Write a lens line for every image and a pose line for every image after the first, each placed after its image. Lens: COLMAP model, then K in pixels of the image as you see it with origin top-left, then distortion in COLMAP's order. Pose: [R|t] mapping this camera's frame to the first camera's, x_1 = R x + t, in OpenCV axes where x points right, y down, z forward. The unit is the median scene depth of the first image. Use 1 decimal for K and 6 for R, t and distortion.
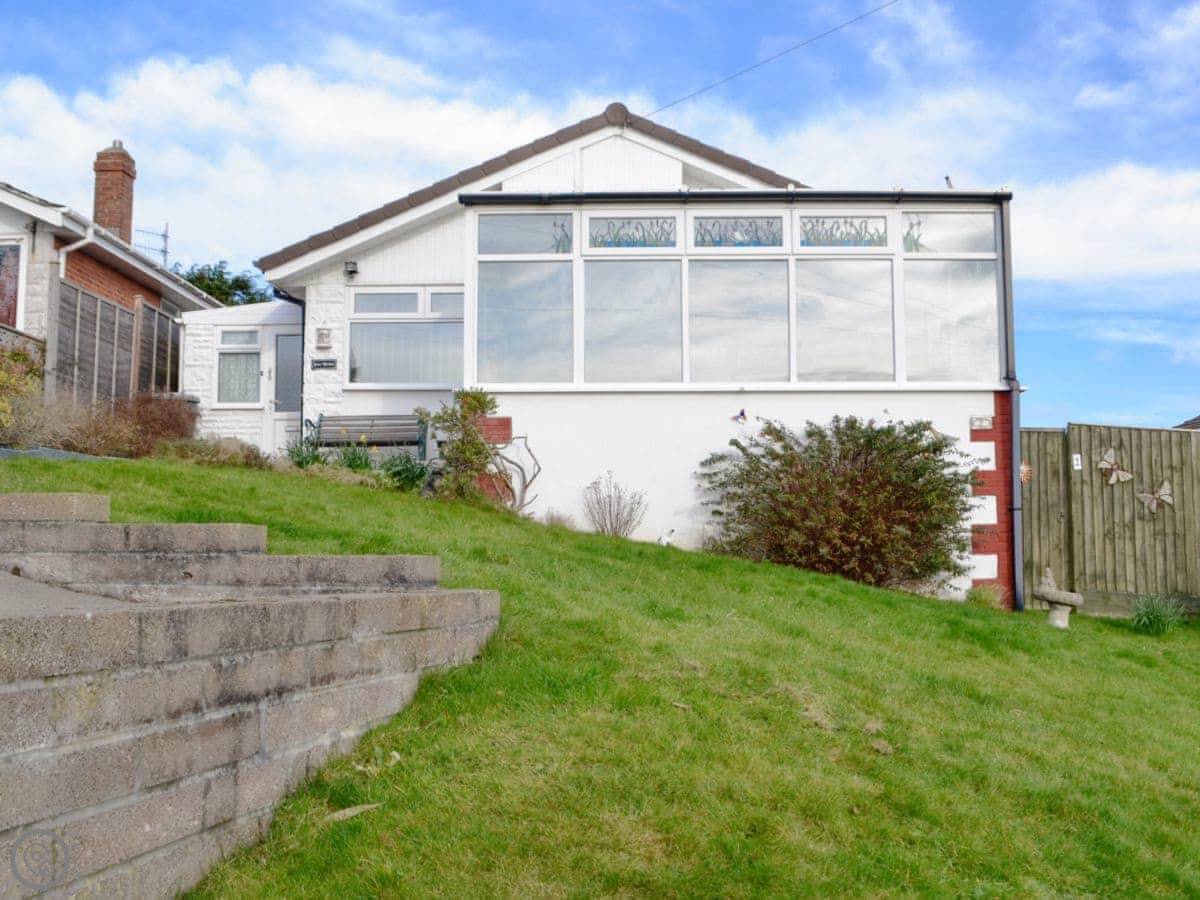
lens RADIAL K [[1196.4, 0, 599.8], [0, 1196.4, 470.7], [0, 0, 1]] dist [-0.087700, 0.018887]
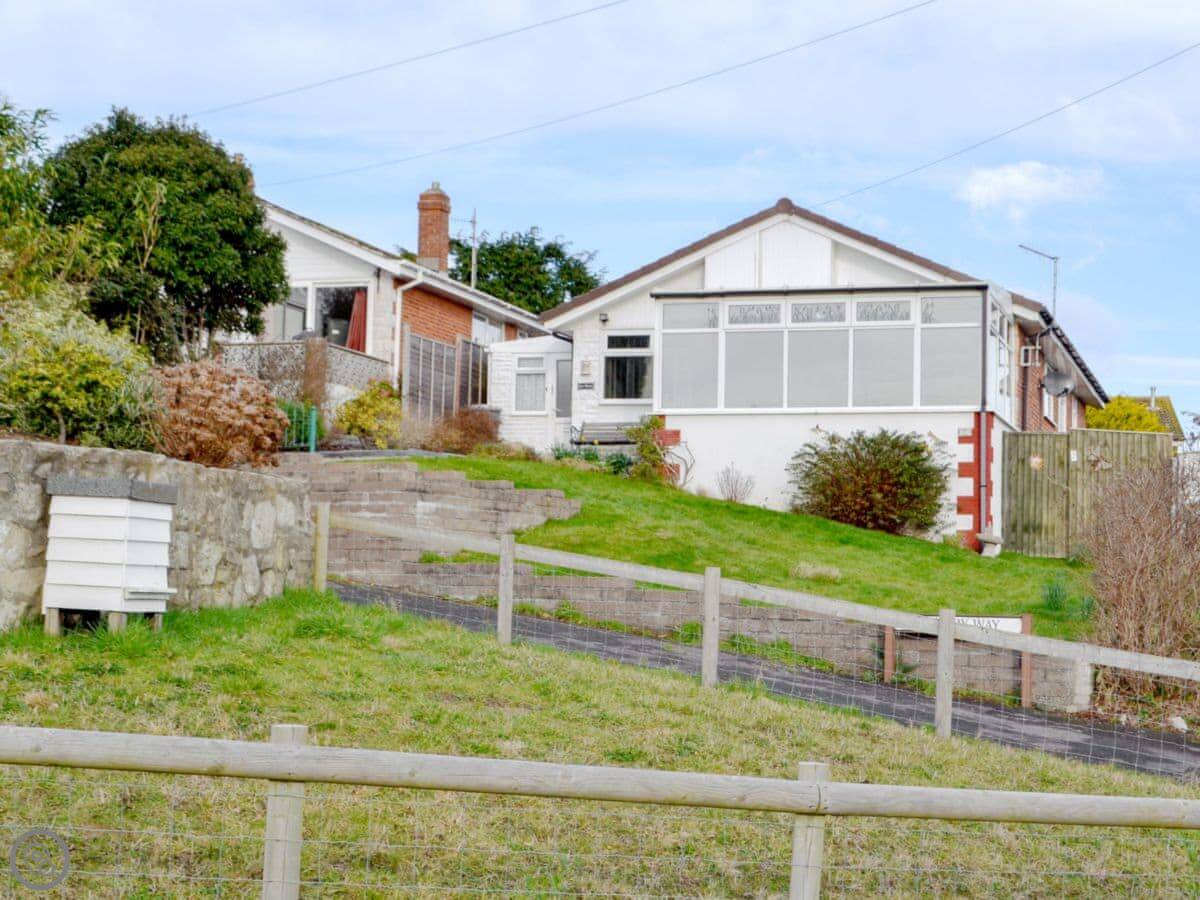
lens RADIAL K [[2032.8, 0, 600.0], [0, 2032.8, 450.0], [0, 0, 1]] dist [0.015497, 0.028153]
pose [[0.958959, -0.001541, -0.283541, 0.539806], [0.000972, 0.999997, -0.002148, -0.009417], [0.283543, 0.001784, 0.958958, -1.510017]]
